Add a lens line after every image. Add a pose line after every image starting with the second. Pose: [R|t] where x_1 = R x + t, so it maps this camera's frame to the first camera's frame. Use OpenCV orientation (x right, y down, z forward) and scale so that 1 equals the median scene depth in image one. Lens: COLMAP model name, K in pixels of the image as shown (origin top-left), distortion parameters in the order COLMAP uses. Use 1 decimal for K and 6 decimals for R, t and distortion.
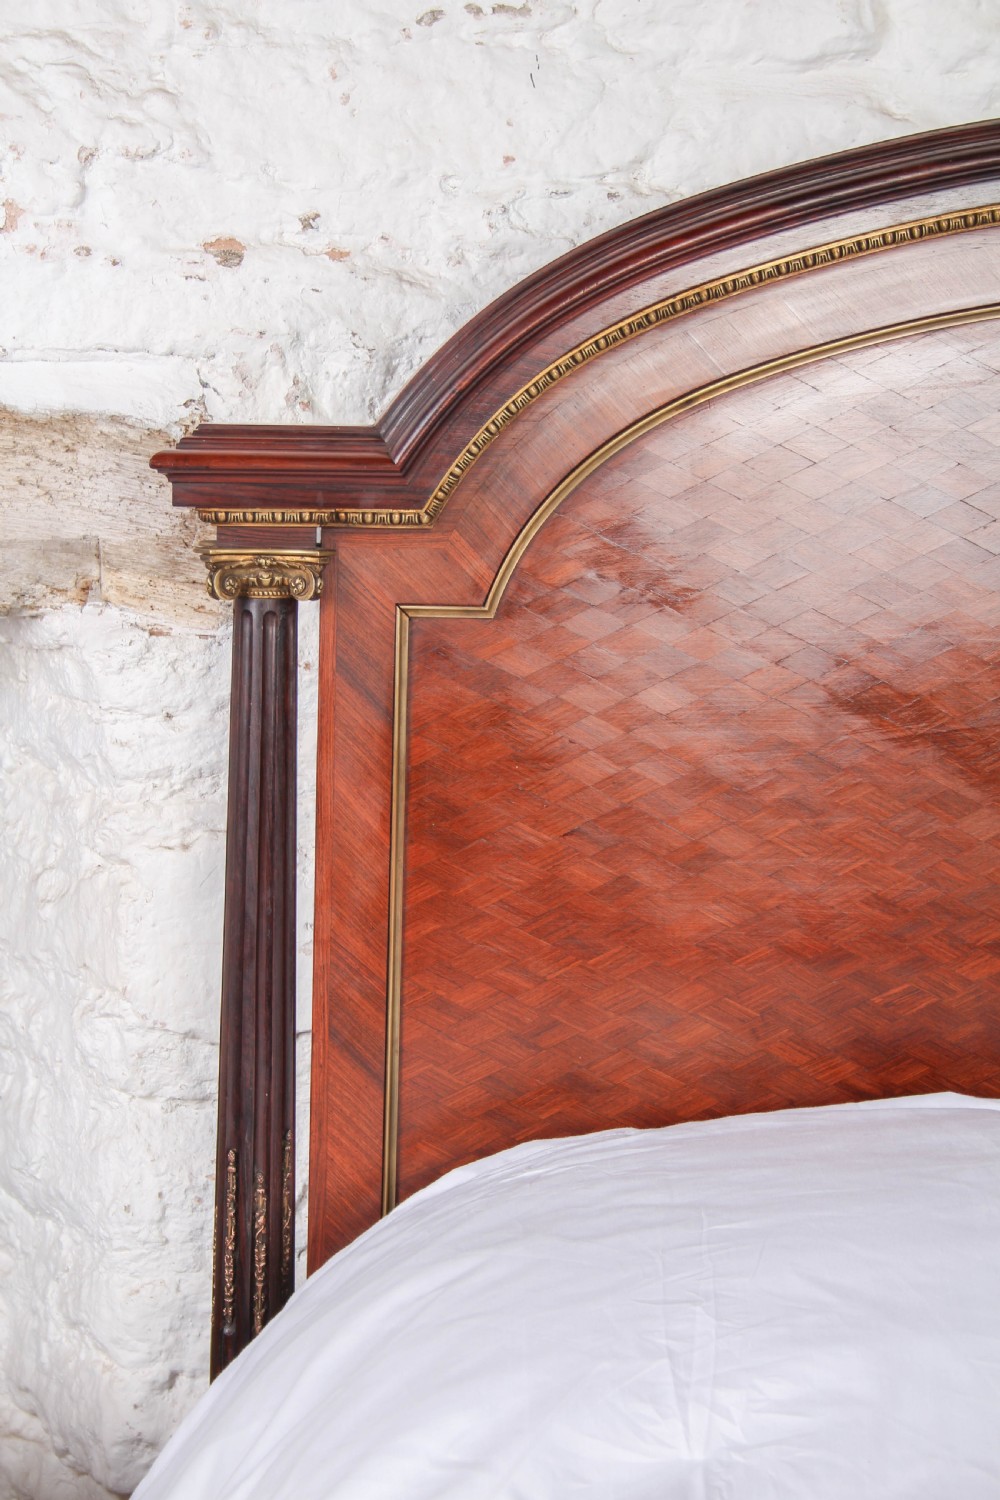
lens RADIAL K [[3258.6, 0, 457.1], [0, 3258.6, 751.1], [0, 0, 1]] dist [0.030315, 0.125032]
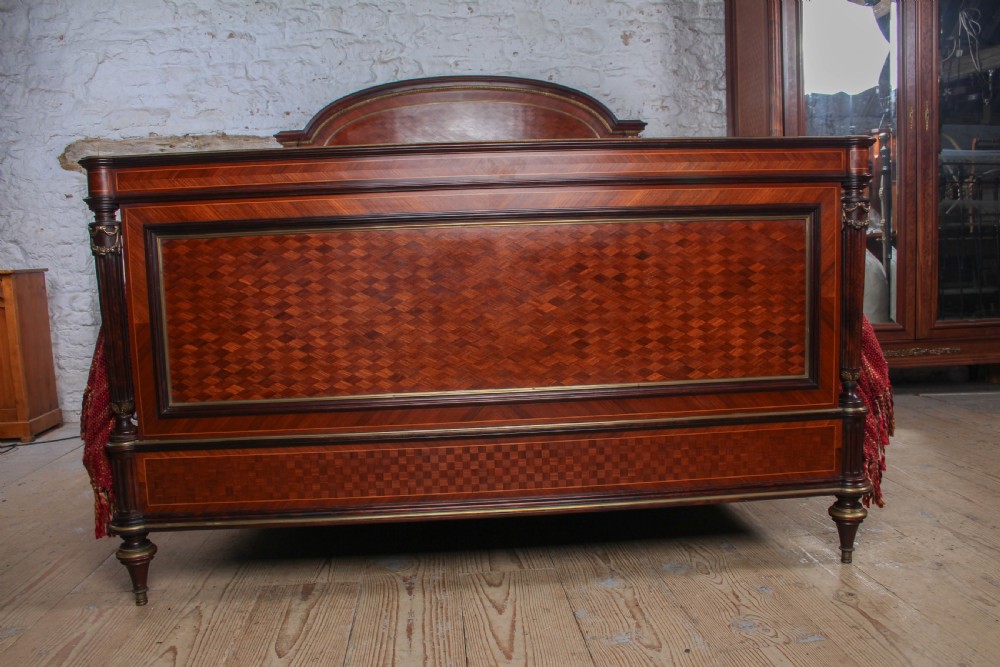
lens RADIAL K [[803.3, 0, 500.0], [0, 803.3, 333.5], [0, 0, 1]] dist [-0.164269, 0.126209]
pose [[0.996601, -0.069039, 0.044956, 0.289169], [0.069213, 0.997599, -0.002331, 0.373937], [-0.044687, 0.005434, 0.998986, -0.769742]]
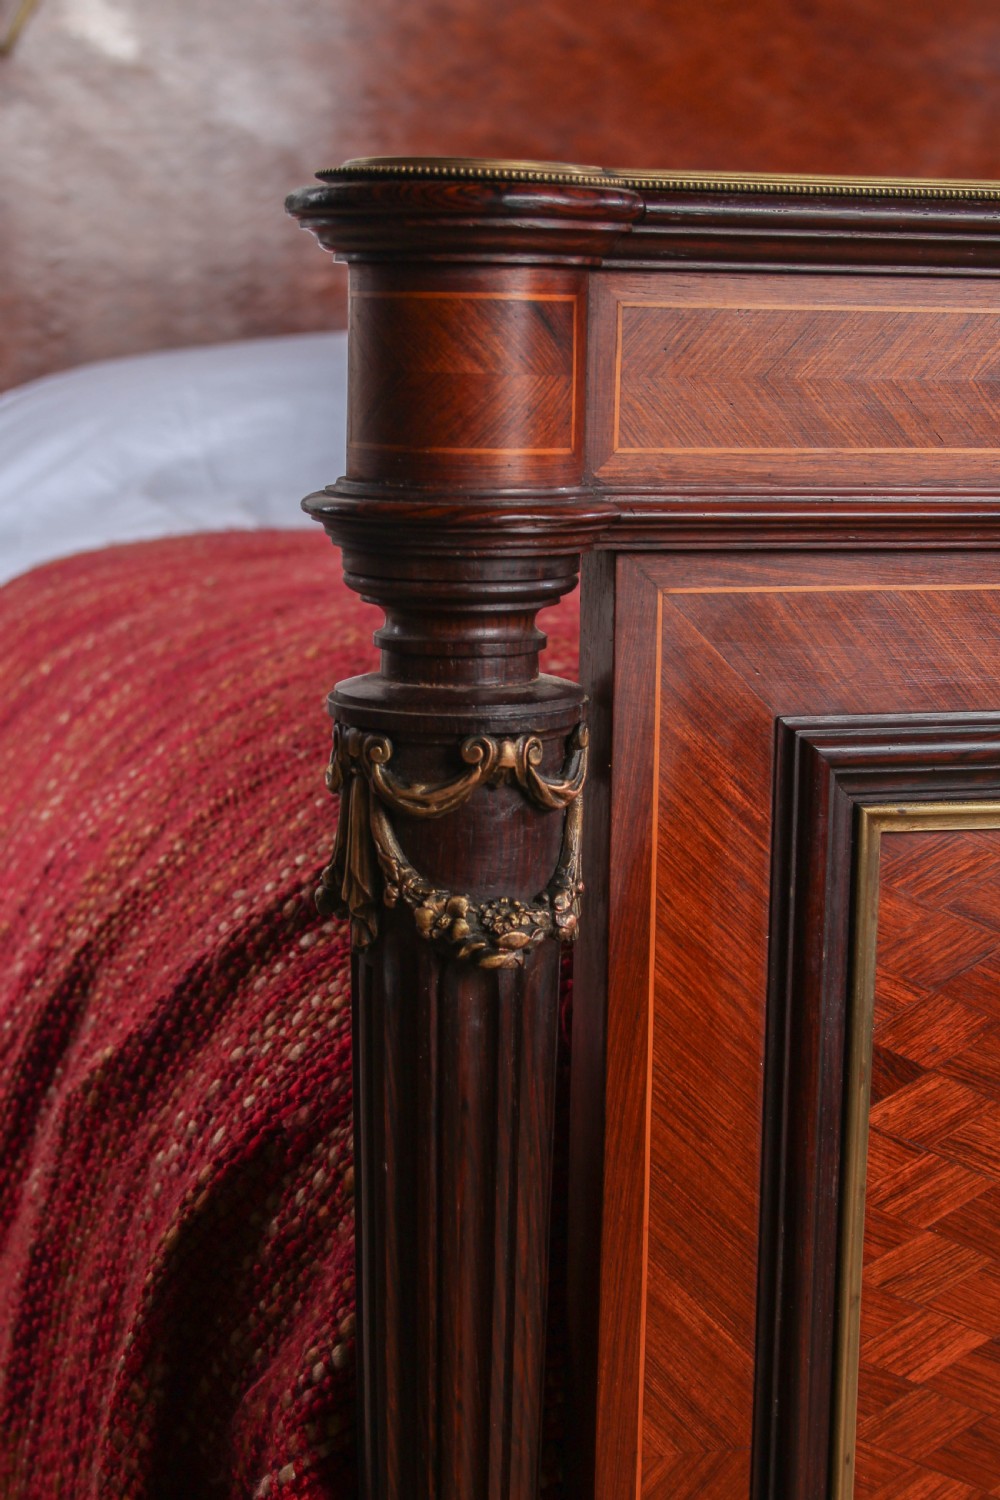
lens RADIAL K [[2690.8, 0, 500.0], [0, 2690.8, 750.0], [0, 0, 1]] dist [0.018637, 0.032110]
pose [[0.961495, -0.054642, 0.269337, -0.125464], [0.043487, 0.997938, 0.047217, 0.234144], [-0.271361, -0.033686, 0.961888, -0.328836]]
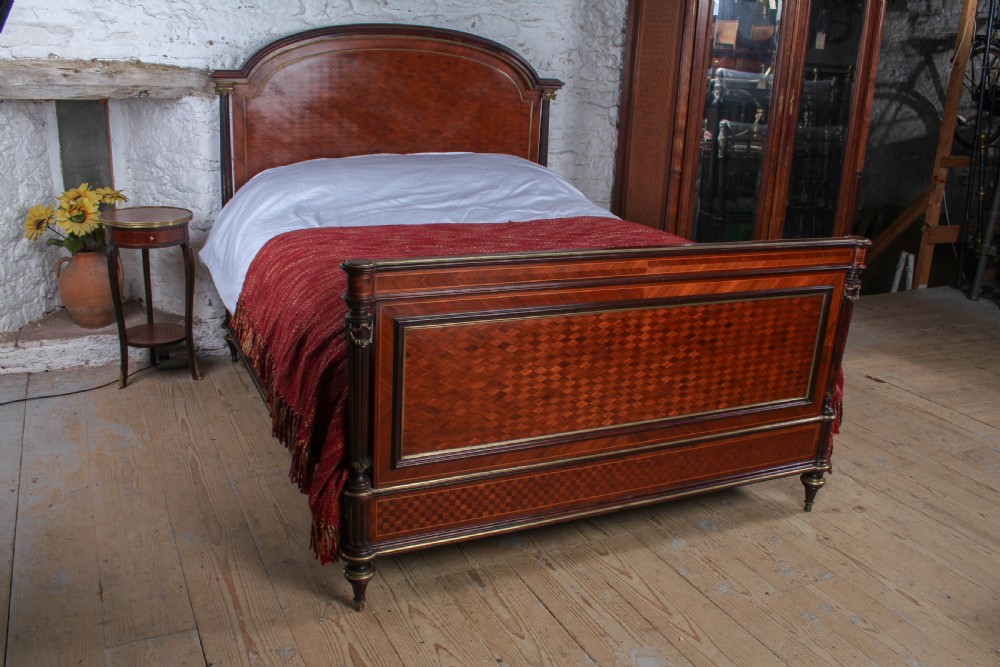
lens RADIAL K [[883.9, 0, 500.0], [0, 883.9, 333.5], [0, 0, 1]] dist [-0.170440, 0.149447]
pose [[0.914326, -0.105839, 0.390903, -0.278750], [0.018093, 0.974957, 0.221656, 0.050876], [-0.404574, -0.195594, 0.893344, -0.938659]]
